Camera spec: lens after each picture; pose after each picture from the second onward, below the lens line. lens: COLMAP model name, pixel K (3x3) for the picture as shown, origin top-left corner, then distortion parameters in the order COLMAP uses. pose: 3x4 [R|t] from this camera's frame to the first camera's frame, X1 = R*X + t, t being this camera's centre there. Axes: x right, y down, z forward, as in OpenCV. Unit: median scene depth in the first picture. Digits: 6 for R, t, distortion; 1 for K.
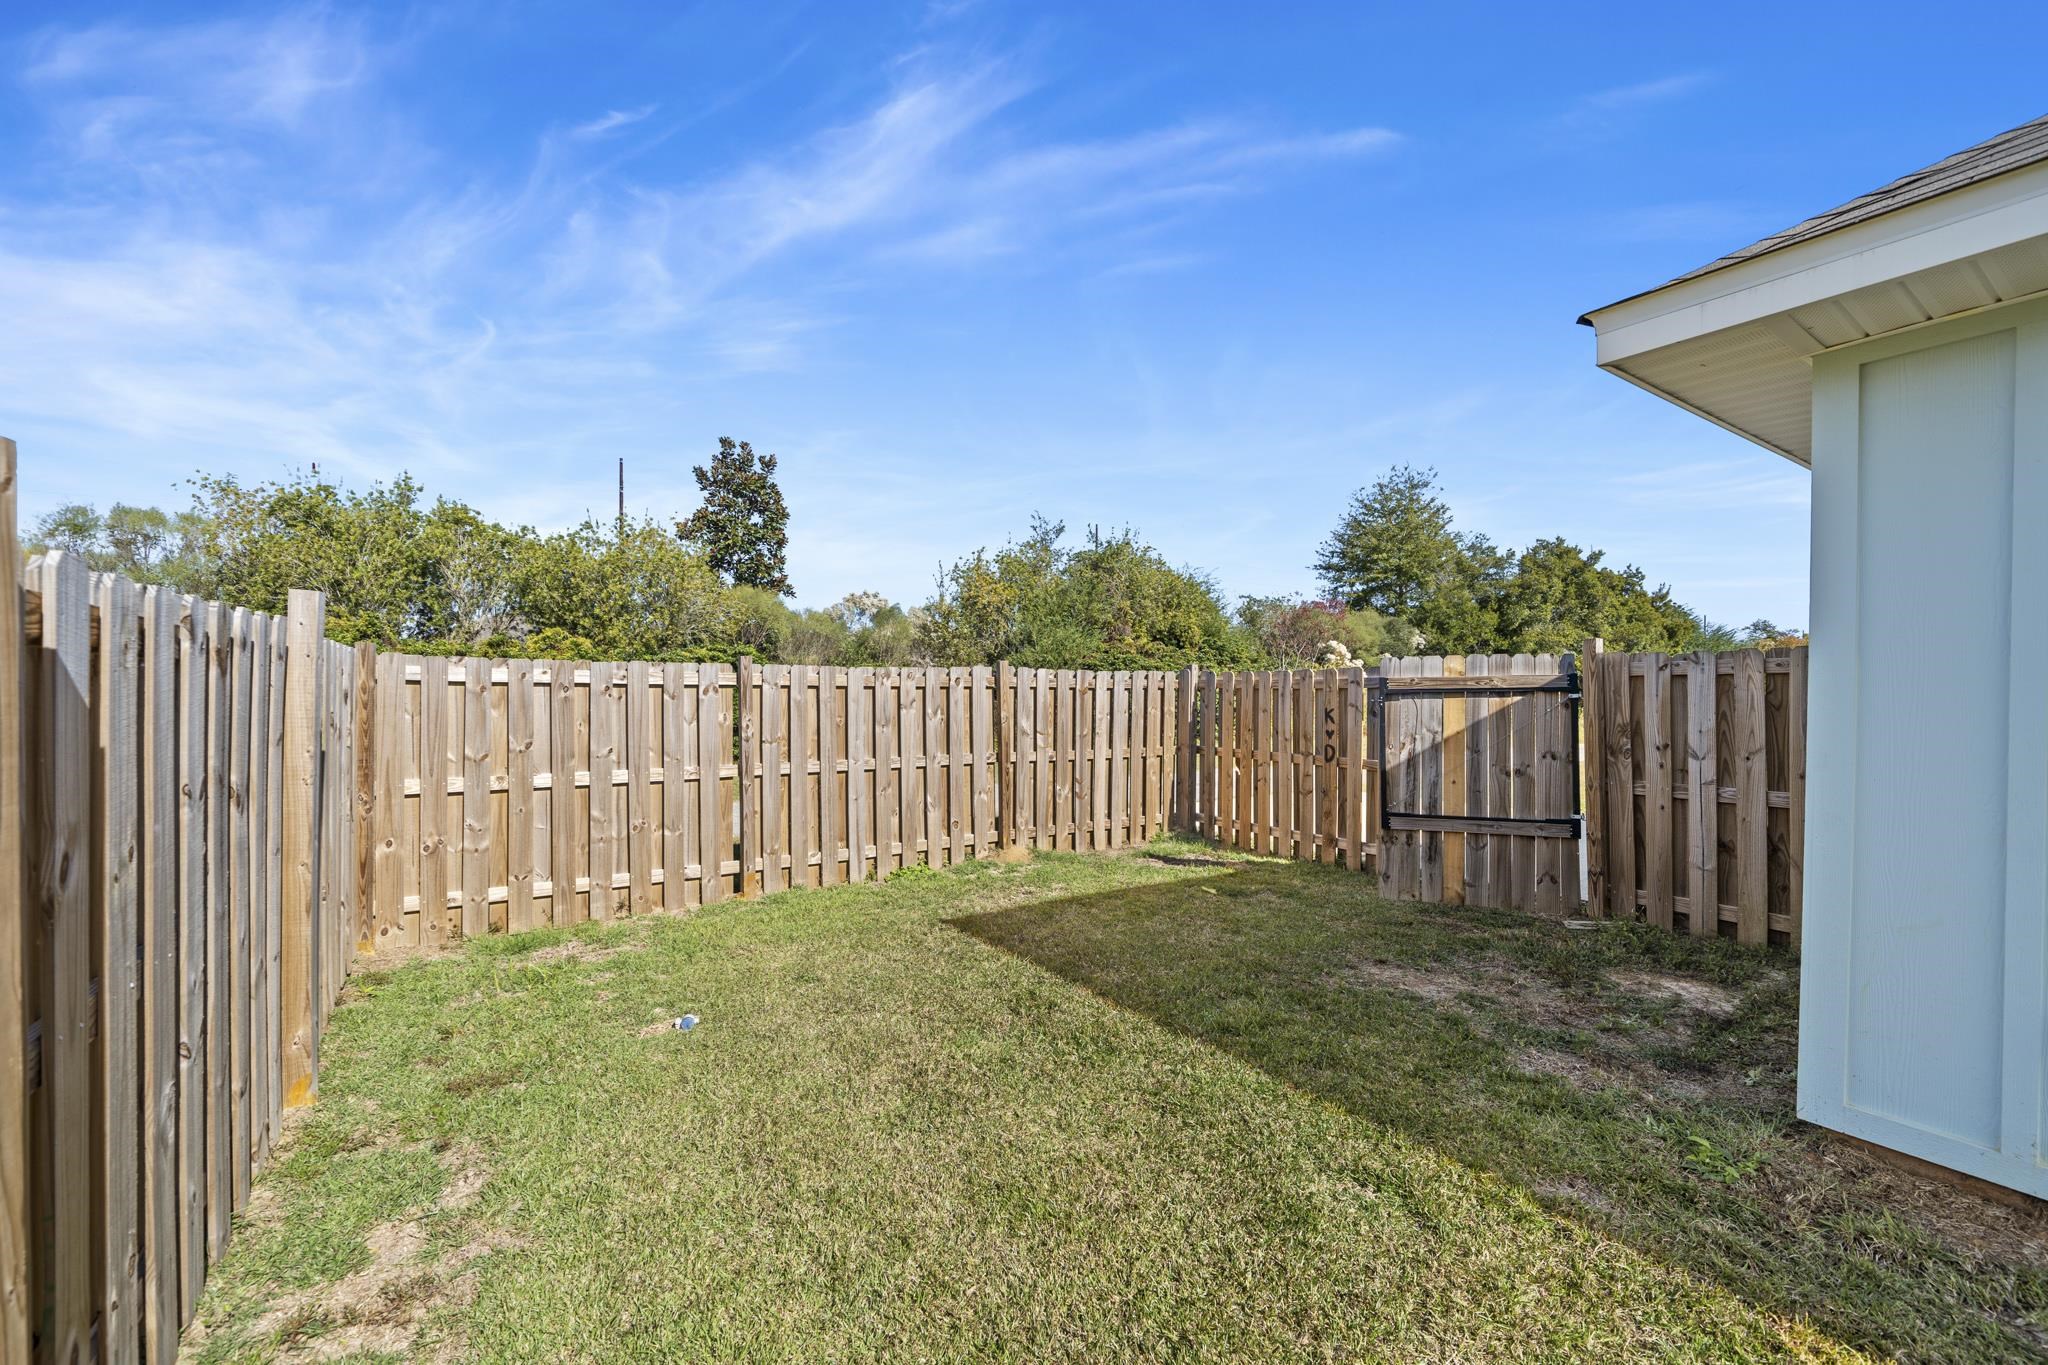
lens RADIAL K [[818.3, 0, 1025.6], [0, 818.3, 688.8], [0, 0, 1]] dist [-0.001437, 0.000033]
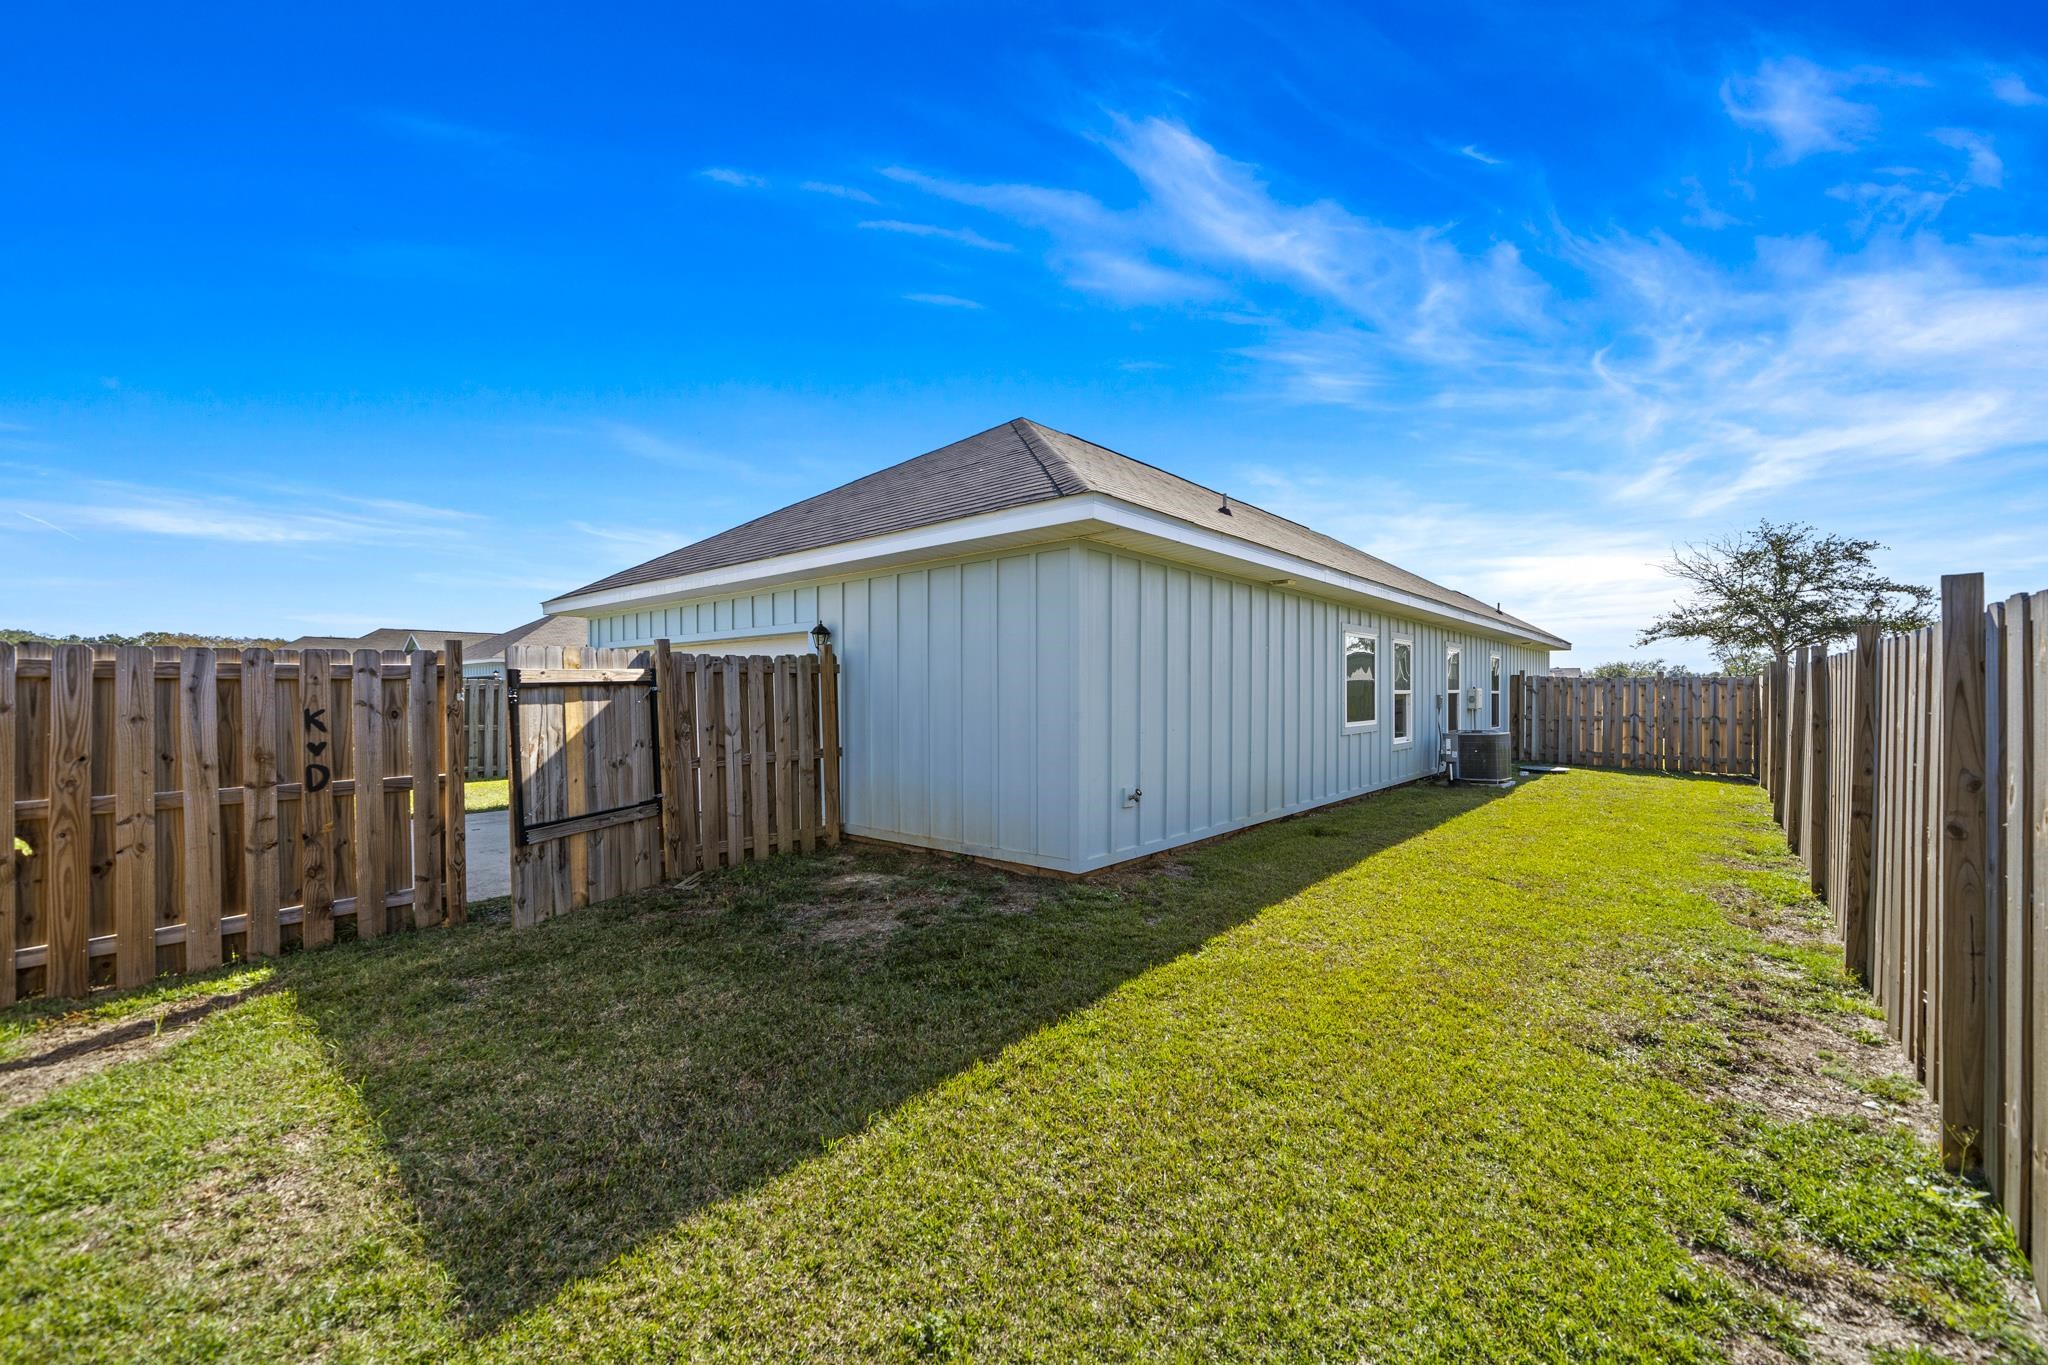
lens RADIAL K [[818.3, 0, 1025.6], [0, 818.3, 688.8], [0, 0, 1]] dist [-0.001437, 0.000033]
pose [[-0.171272, -0.007460, 0.985196, -0.504362], [-0.002187, 0.999972, 0.007192, -0.000468], [-0.985221, -0.000923, -0.171283, 0.654261]]
